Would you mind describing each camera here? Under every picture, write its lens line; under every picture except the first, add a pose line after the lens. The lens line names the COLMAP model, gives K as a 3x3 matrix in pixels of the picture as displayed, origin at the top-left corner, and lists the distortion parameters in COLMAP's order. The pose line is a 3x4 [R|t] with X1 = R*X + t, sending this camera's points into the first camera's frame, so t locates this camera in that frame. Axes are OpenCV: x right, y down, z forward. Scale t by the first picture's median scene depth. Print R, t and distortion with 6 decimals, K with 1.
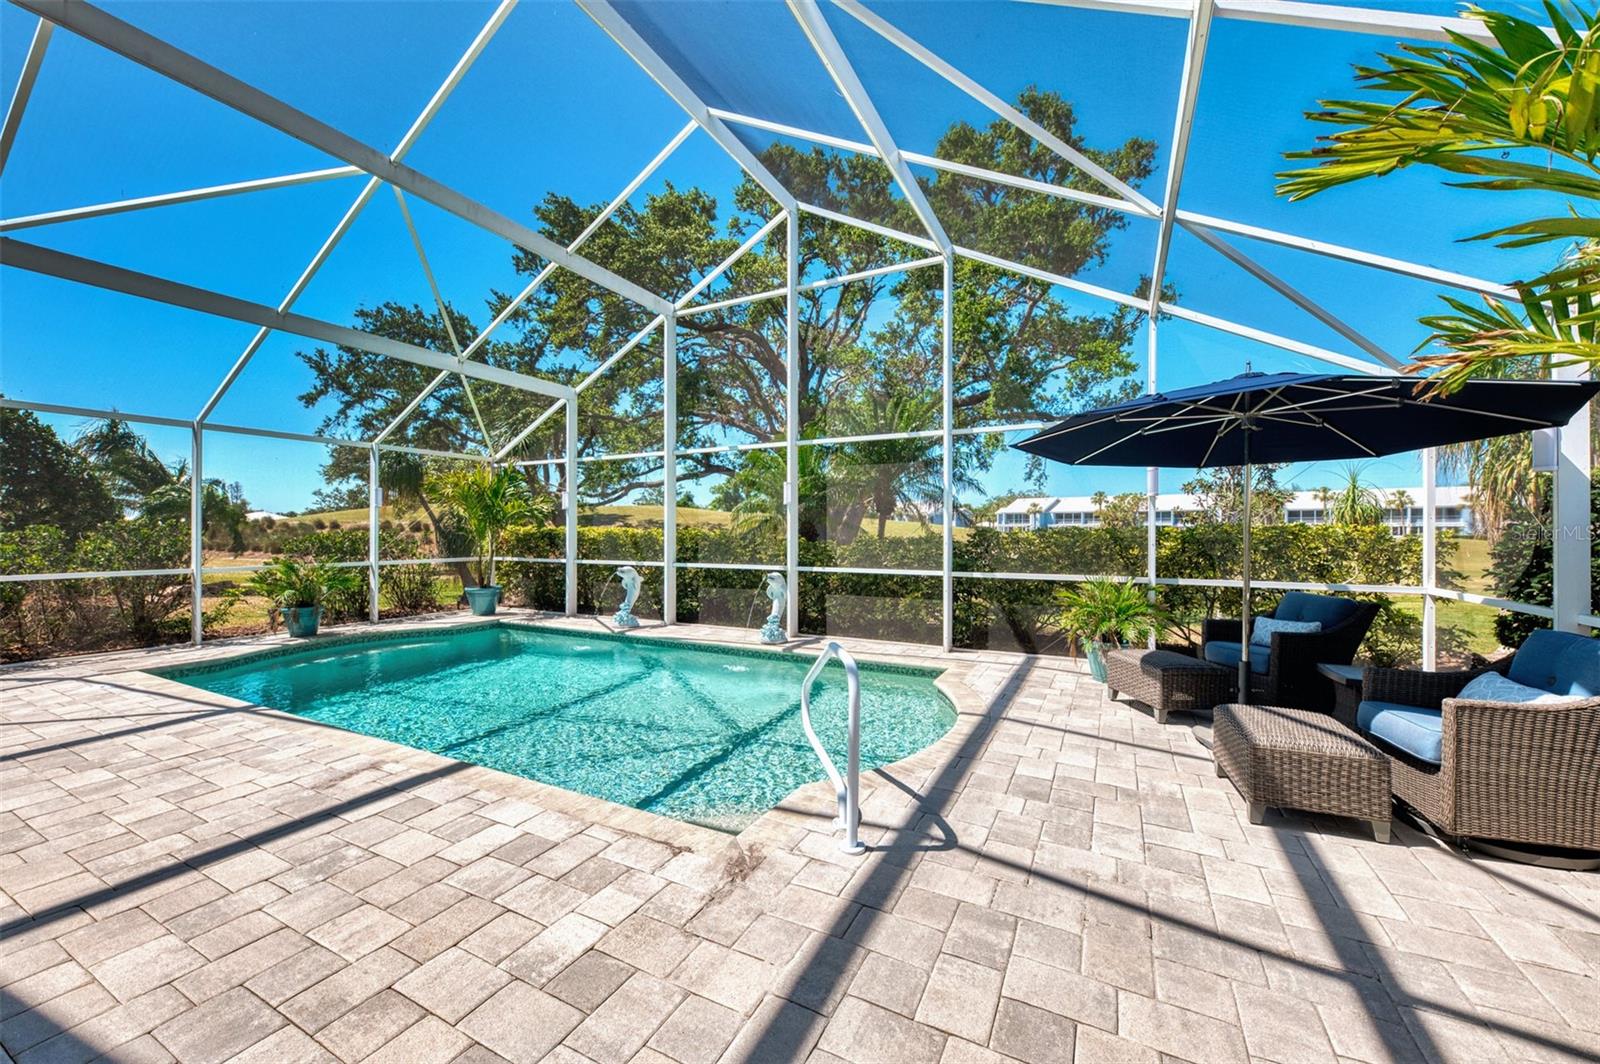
lens RADIAL K [[604.1, 0, 799.4], [0, 604.1, 530.1], [0, 0, 1]] dist [0.000637, 0.000025]
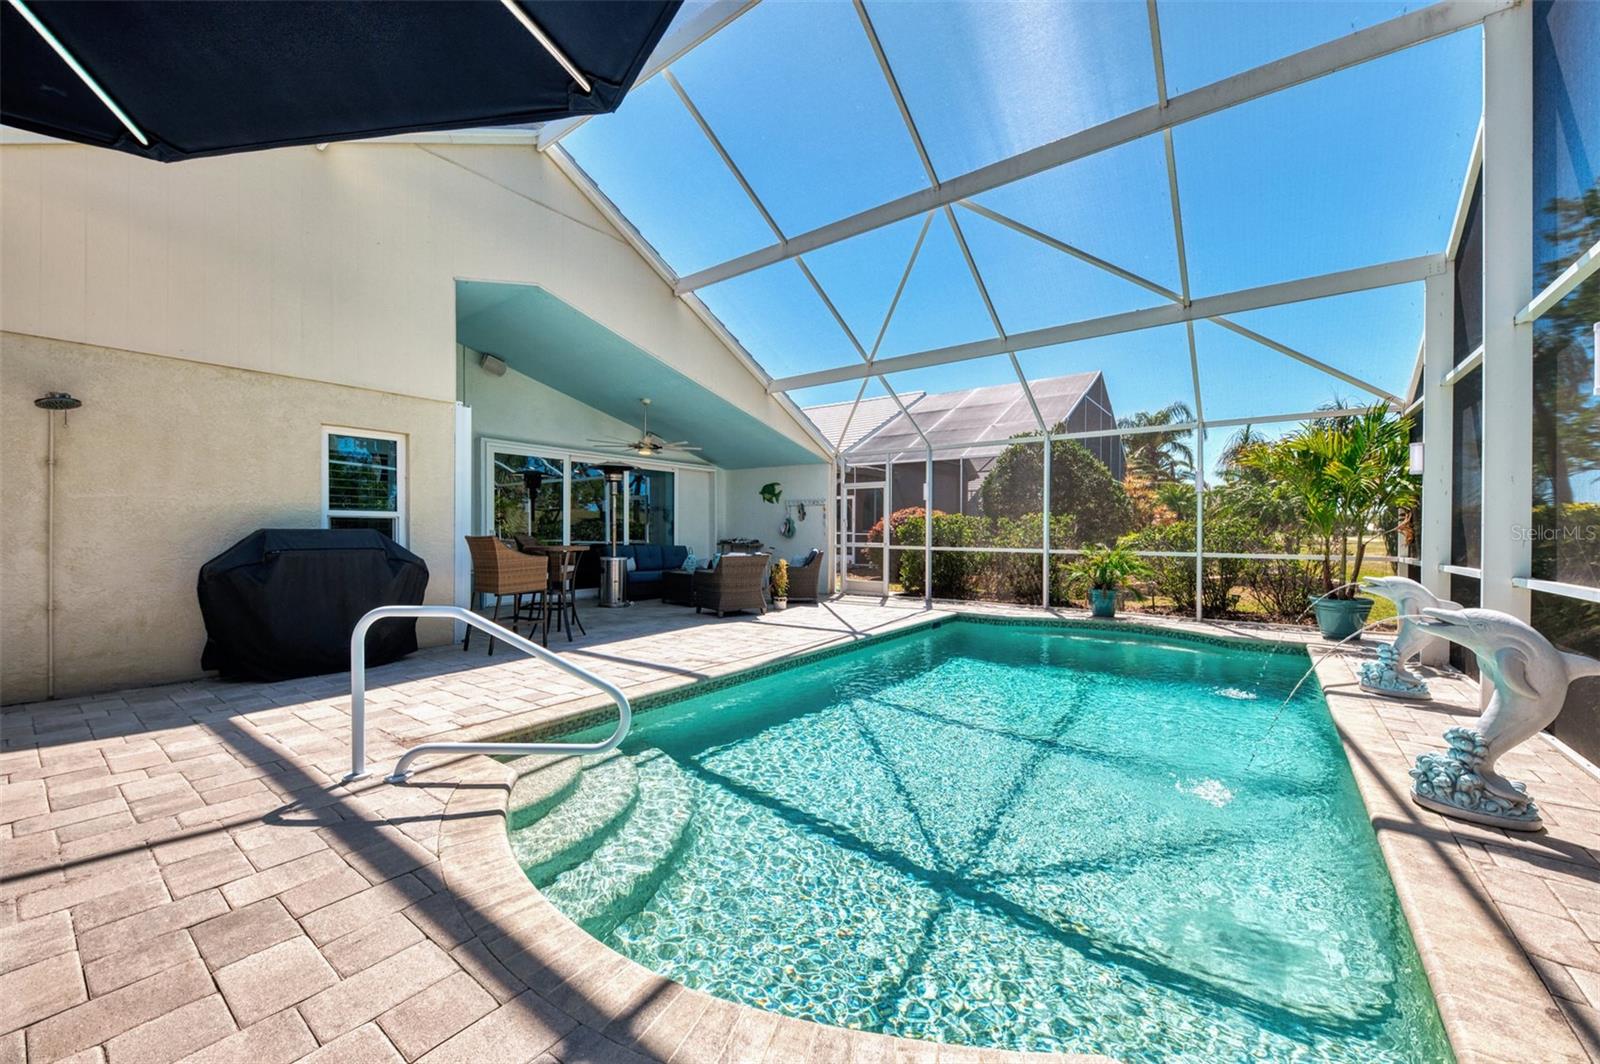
lens RADIAL K [[612.3, 0, 799.5], [0, 612.3, 530.0], [0, 0, 1]] dist [0.011628, -0.000487]
pose [[-0.165609, 0.003556, -0.986185, 0.946925], [-0.004026, 0.999983, 0.004282, 0.052691], [0.986183, 0.004679, -0.165592, 1.750357]]
